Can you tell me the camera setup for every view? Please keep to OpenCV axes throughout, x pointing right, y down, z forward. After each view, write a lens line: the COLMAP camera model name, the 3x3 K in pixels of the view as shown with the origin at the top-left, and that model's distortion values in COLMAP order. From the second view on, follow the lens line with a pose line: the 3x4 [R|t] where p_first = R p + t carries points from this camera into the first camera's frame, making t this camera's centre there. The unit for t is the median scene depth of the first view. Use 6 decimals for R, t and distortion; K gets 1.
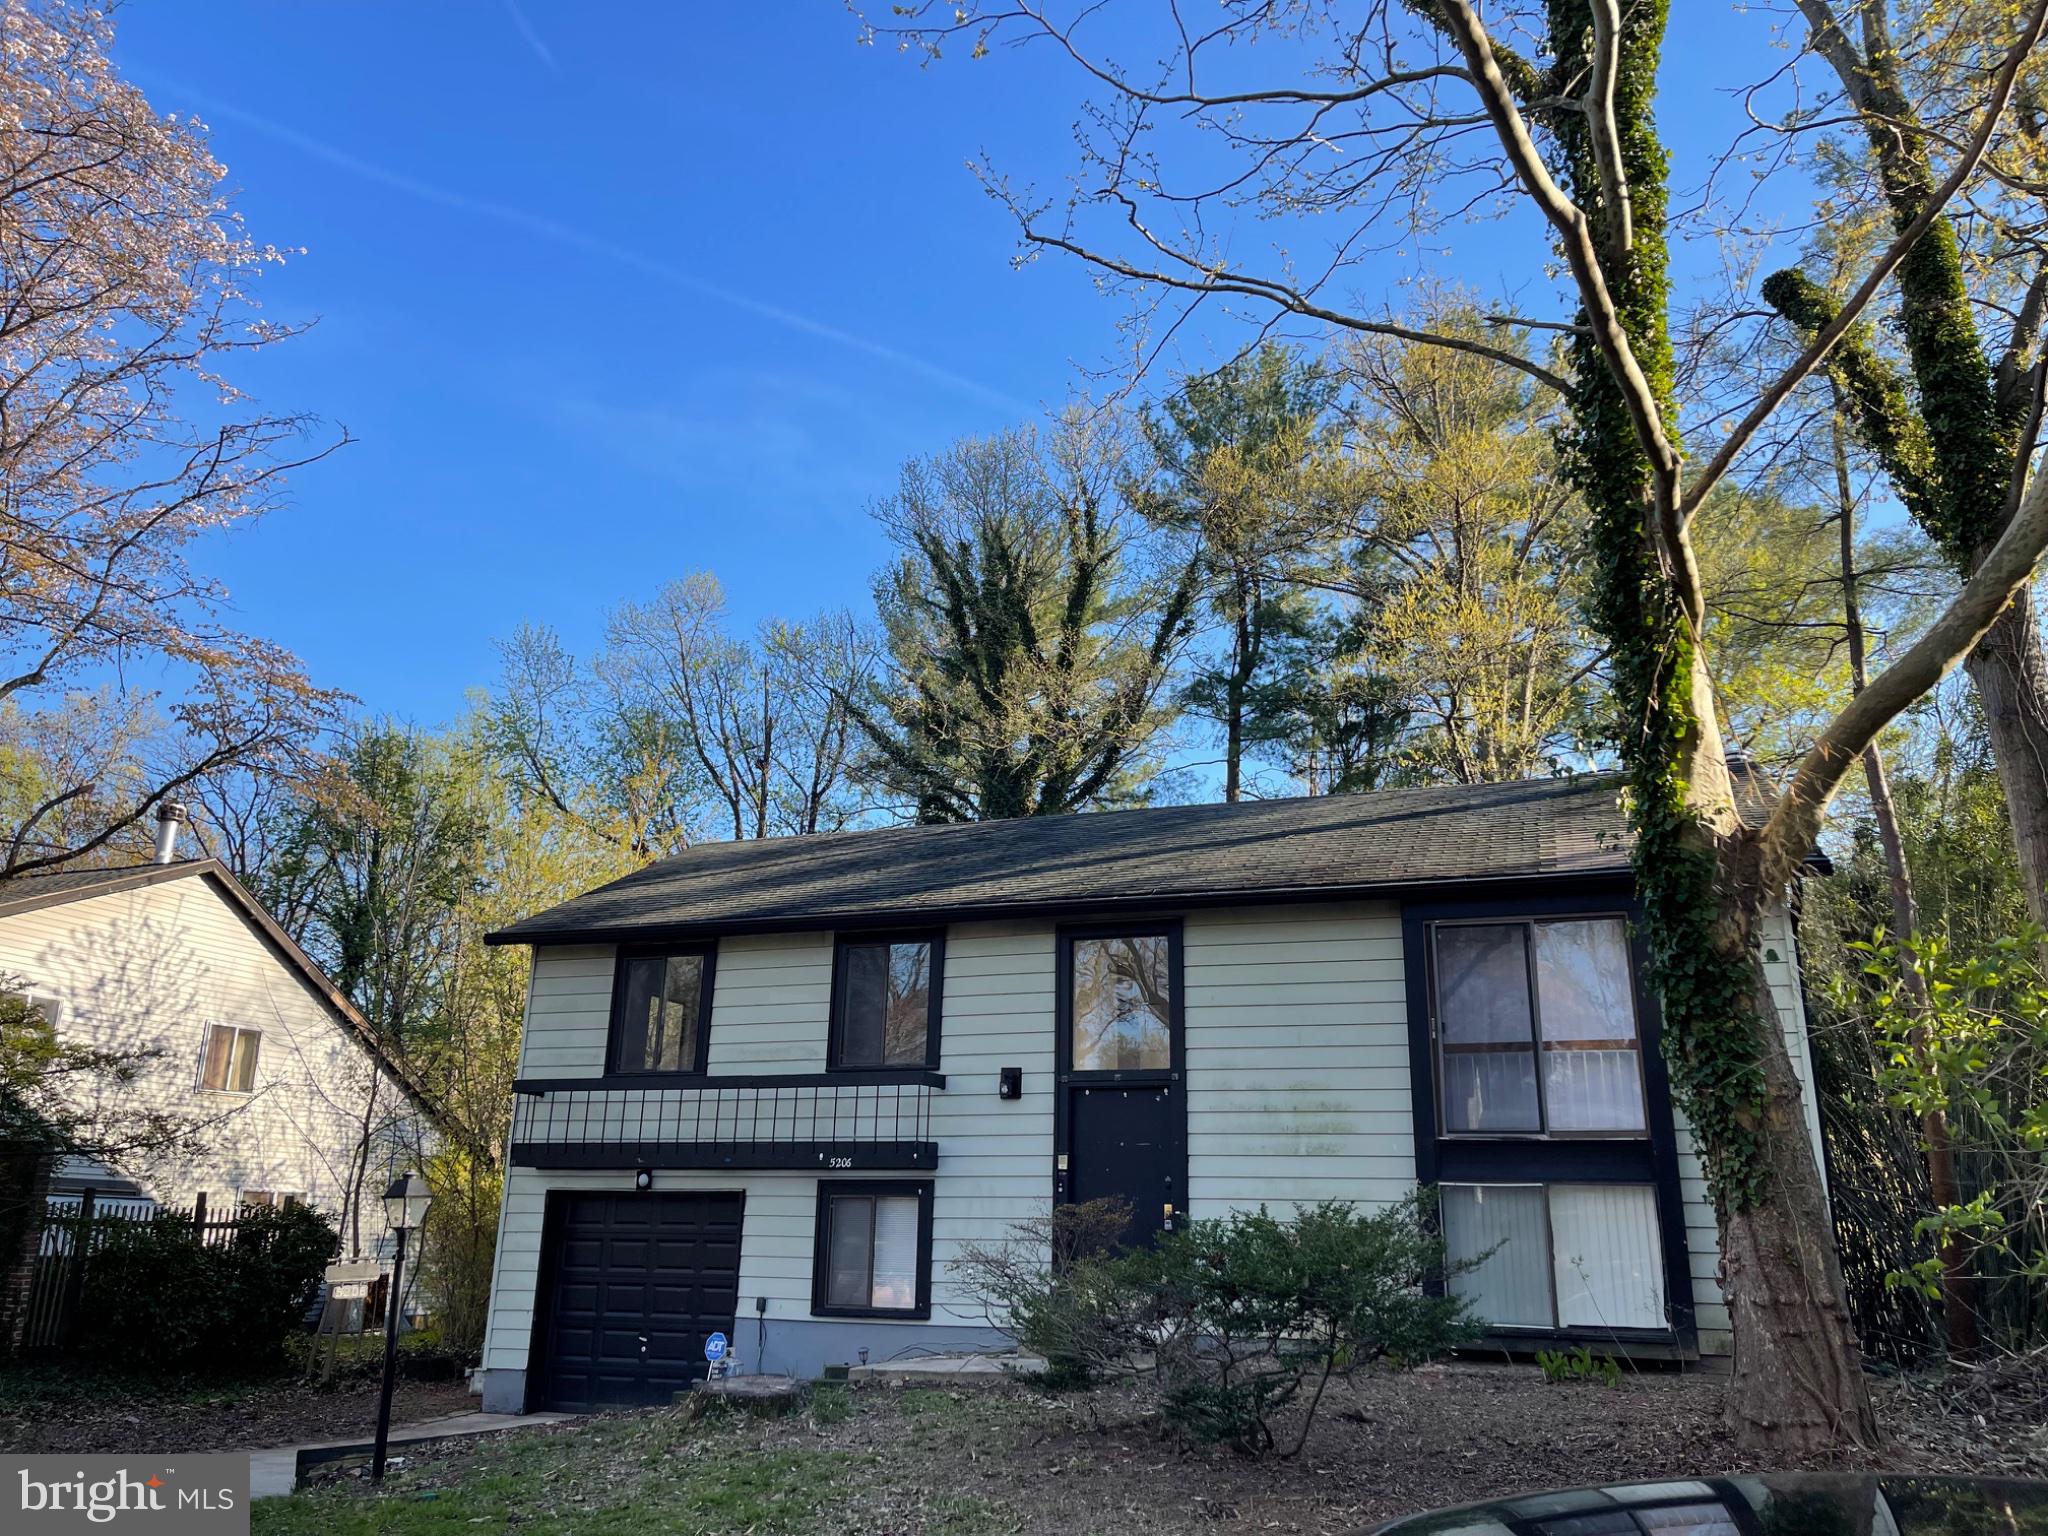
lens RADIAL K [[1532.3, 0, 1022.3], [0, 1532.3, 761.7], [0, 0, 1]] dist [0.068601, -0.082245]
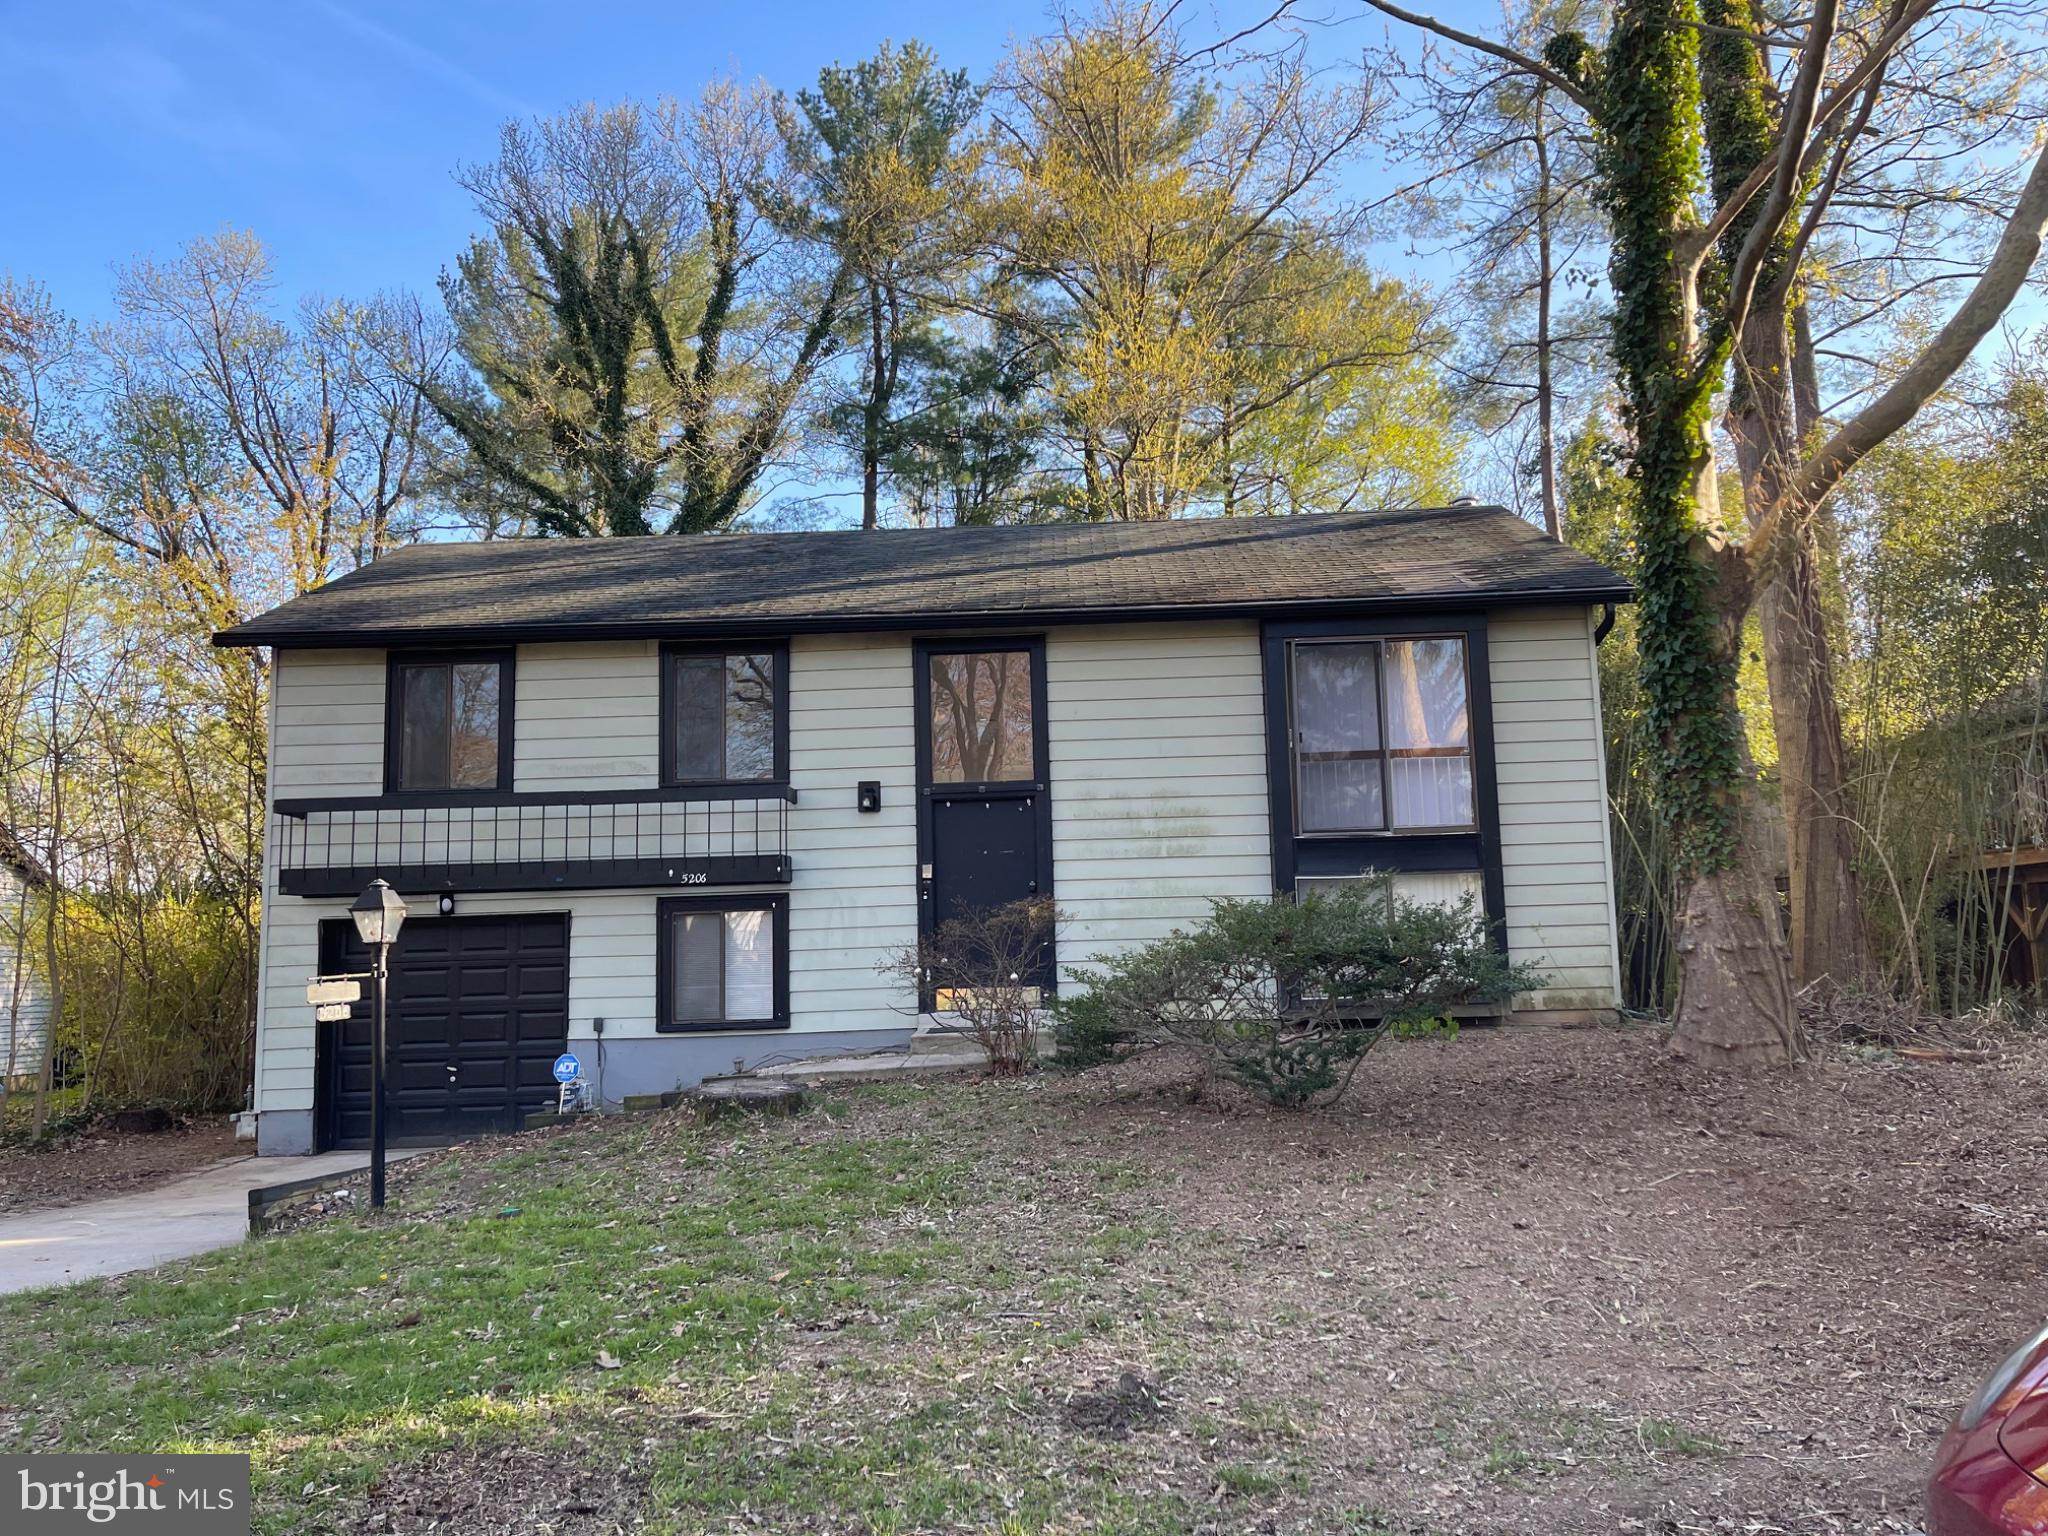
lens RADIAL K [[1532.3, 0, 1025.5], [0, 1532.3, 772.5], [0, 0, 1]] dist [0.068601, -0.082245]
pose [[0.948236, -0.004270, 0.317539, -0.220890], [-0.050015, 0.985423, 0.162606, 0.028751], [-0.313604, -0.170070, 0.934199, 0.051241]]
